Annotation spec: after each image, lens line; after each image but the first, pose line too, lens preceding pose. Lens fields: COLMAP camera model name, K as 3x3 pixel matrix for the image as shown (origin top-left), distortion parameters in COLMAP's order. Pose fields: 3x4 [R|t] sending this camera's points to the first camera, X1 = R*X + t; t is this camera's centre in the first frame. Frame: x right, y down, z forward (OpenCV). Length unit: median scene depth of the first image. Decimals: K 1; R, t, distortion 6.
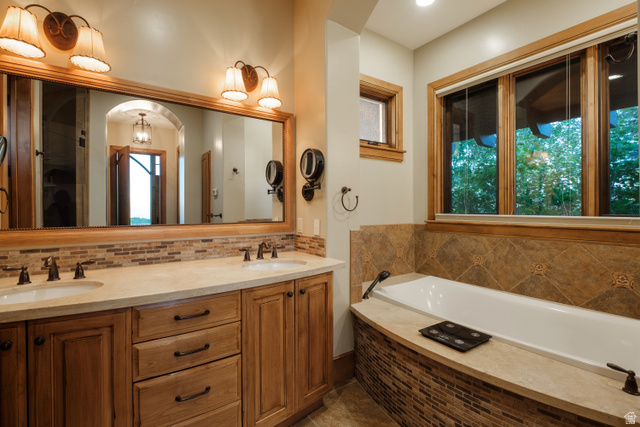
lens RADIAL K [[298.8, 0, 319.4], [0, 298.8, 211.5], [0, 0, 1]] dist [-0.008949, -0.000541]
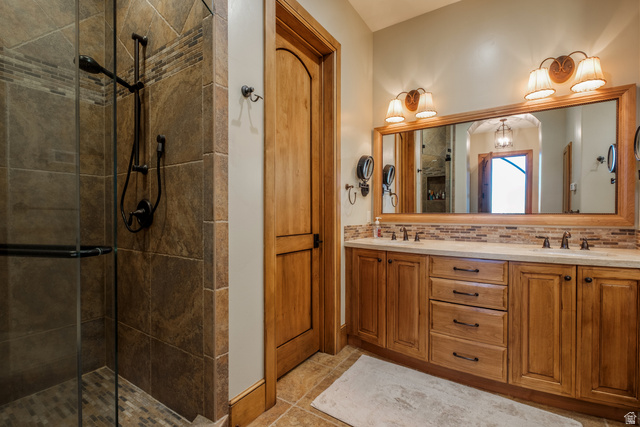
lens RADIAL K [[283.2, 0, 319.4], [0, 283.2, 214.1], [0, 0, 1]] dist [-0.004339, -0.000624]
pose [[0.405886, 0.007467, -0.913893, 0.414427], [-0.002321, 0.999972, 0.007139, 0.046076], [0.913921, -0.000777, 0.405892, -0.174345]]
